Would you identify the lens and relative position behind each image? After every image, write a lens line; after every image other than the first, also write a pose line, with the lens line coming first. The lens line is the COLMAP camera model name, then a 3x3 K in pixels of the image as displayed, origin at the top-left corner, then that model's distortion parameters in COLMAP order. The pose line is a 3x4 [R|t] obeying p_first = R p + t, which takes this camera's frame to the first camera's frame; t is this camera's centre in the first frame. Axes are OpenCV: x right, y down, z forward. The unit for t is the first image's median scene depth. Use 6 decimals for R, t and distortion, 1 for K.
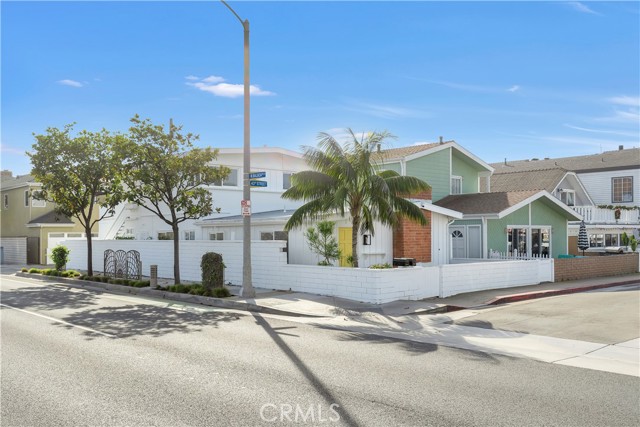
lens RADIAL K [[625.4, 0, 319.8], [0, 625.4, 215.2], [0, 0, 1]] dist [-0.010425, 0.000000]
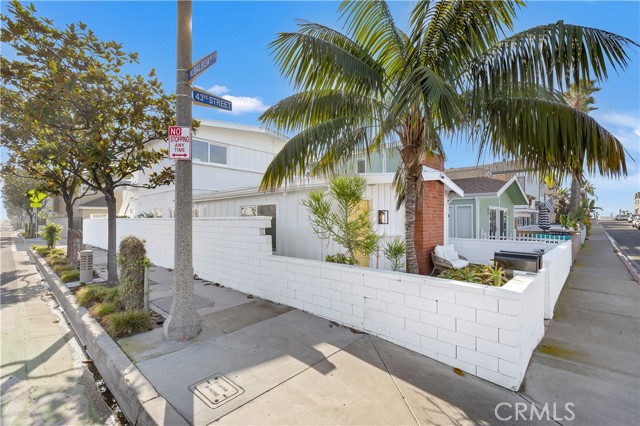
lens RADIAL K [[287.5, 0, 321.4], [0, 287.5, 211.8], [0, 0, 1]] dist [0.000621, 0.000072]
pose [[0.996073, 0.007023, 0.088260, -0.031335], [-0.007340, 0.999968, 0.003266, 0.036890], [-0.088234, -0.003901, 0.996092, 0.757557]]
